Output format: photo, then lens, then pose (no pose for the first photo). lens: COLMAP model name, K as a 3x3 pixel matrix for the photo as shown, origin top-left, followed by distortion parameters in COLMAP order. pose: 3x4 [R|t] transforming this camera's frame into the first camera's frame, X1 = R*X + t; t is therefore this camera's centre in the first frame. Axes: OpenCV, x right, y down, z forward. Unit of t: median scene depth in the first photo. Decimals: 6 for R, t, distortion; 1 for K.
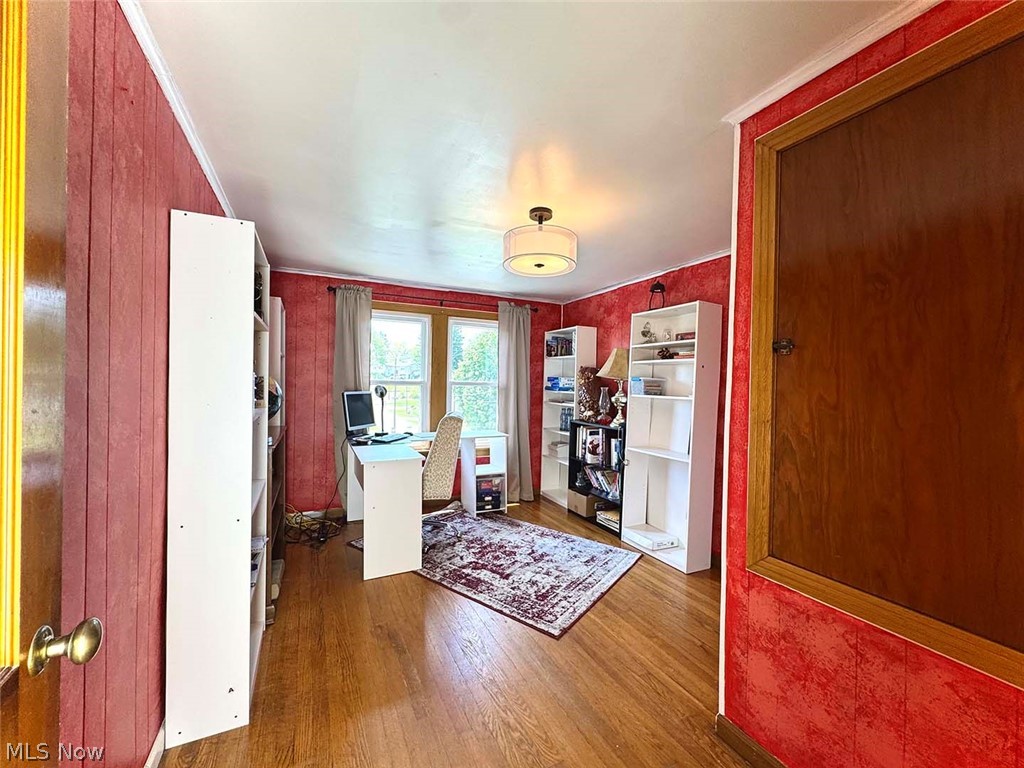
lens RADIAL K [[407.2, 0, 511.3], [0, 407.2, 383.6], [0, 0, 1]] dist [-0.006093, 0.000649]
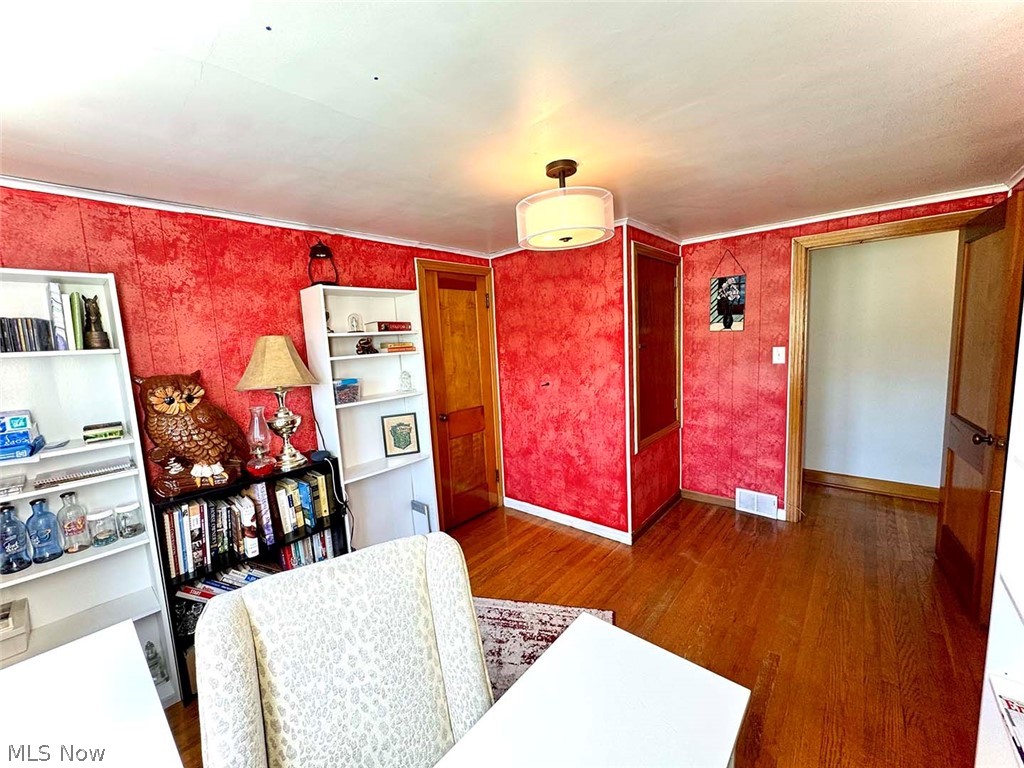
lens RADIAL K [[407.2, 0, 511.4], [0, 407.2, 383.3], [0, 0, 1]] dist [-0.006093, 0.000649]
pose [[-0.392527, -0.097962, 0.914509, -0.483970], [0.046590, 0.990917, 0.126145, -0.091929], [-0.918560, 0.092122, -0.384397, 1.084612]]
